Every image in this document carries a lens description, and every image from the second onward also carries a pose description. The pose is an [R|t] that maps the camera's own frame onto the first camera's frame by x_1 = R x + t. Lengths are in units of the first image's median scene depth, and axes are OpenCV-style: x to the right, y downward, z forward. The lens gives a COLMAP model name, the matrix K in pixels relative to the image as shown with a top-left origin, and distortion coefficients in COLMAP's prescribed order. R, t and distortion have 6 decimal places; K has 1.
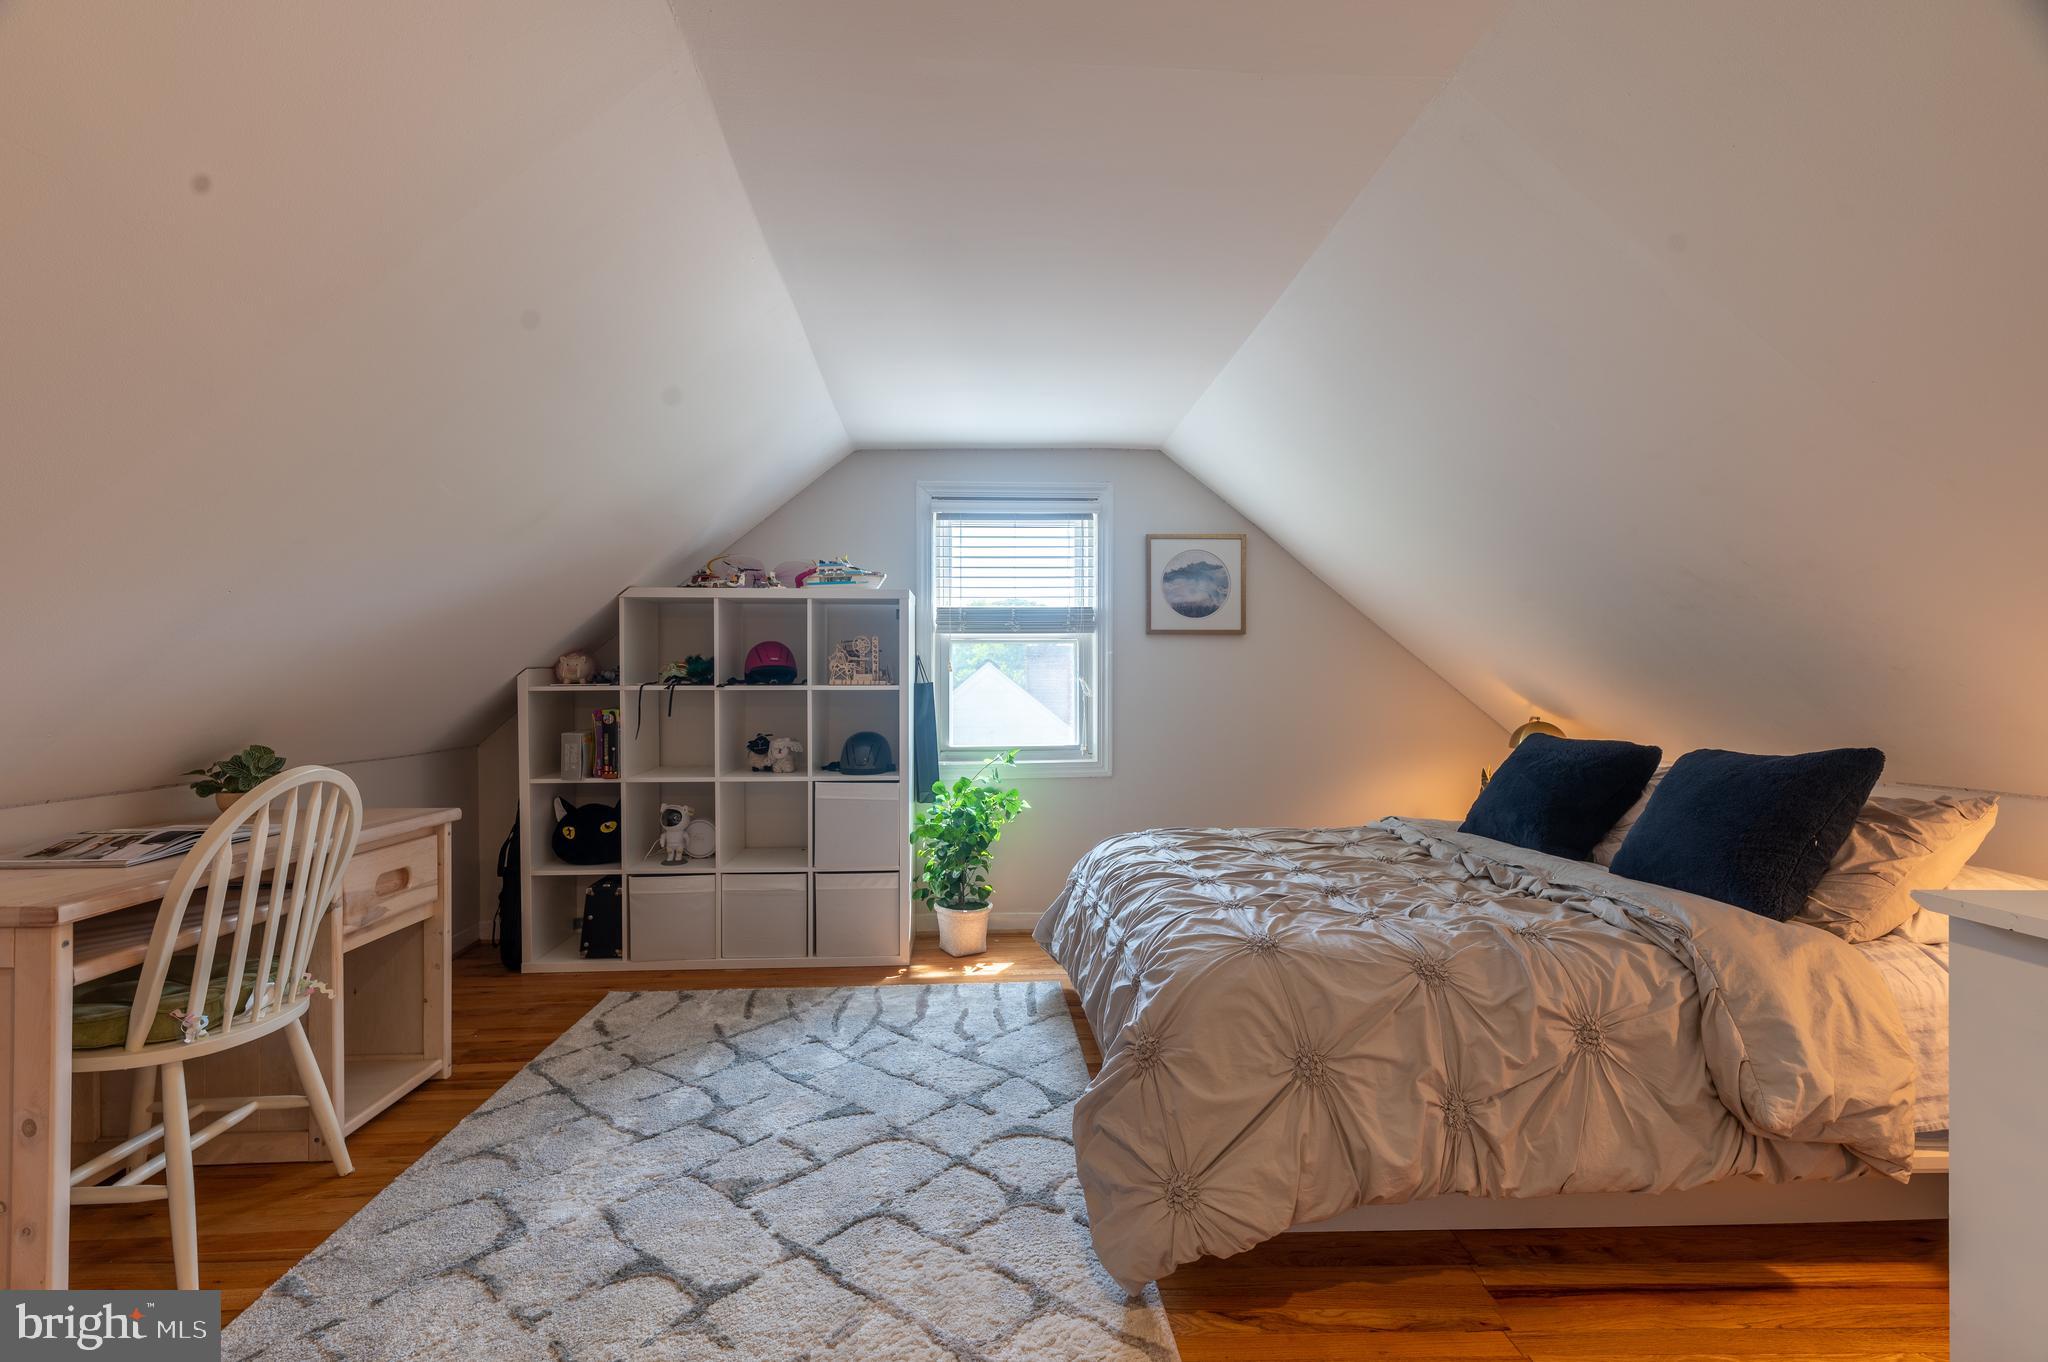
lens RADIAL K [[913.3, 0, 1019.9], [0, 913.3, 686.5], [0, 0, 1]] dist [0.019392, -0.001133]
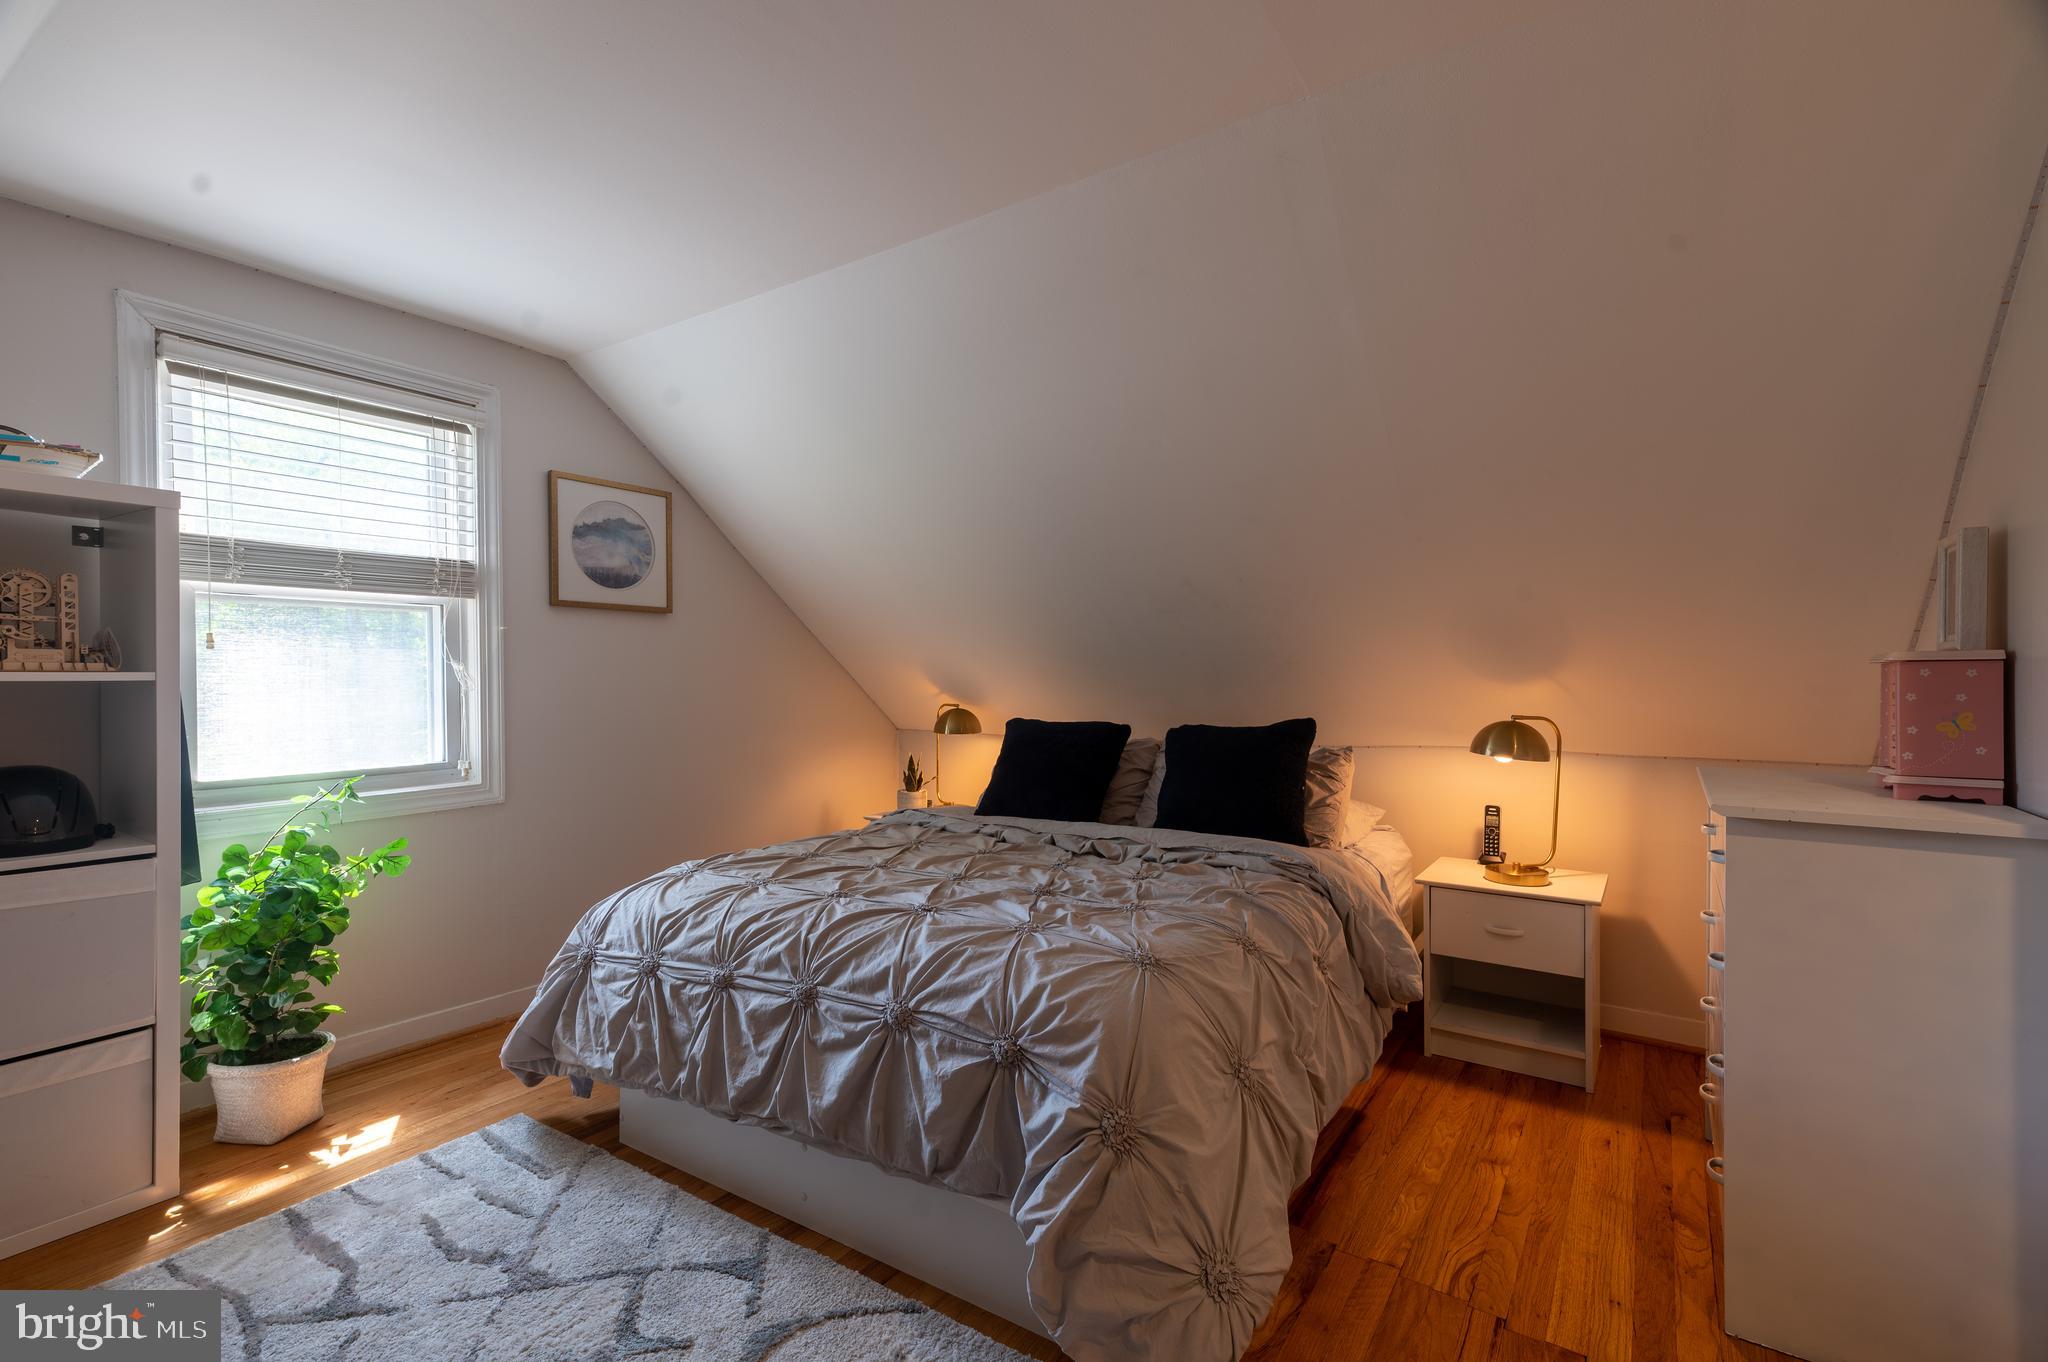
lens RADIAL K [[913.3, 0, 1019.9], [0, 913.3, 686.5], [0, 0, 1]] dist [0.019392, -0.001133]
pose [[0.599624, -0.007386, 0.800248, -0.249784], [0.001021, 0.999964, 0.008465, 0.002952], [-0.800281, -0.004259, 0.599610, 0.270770]]
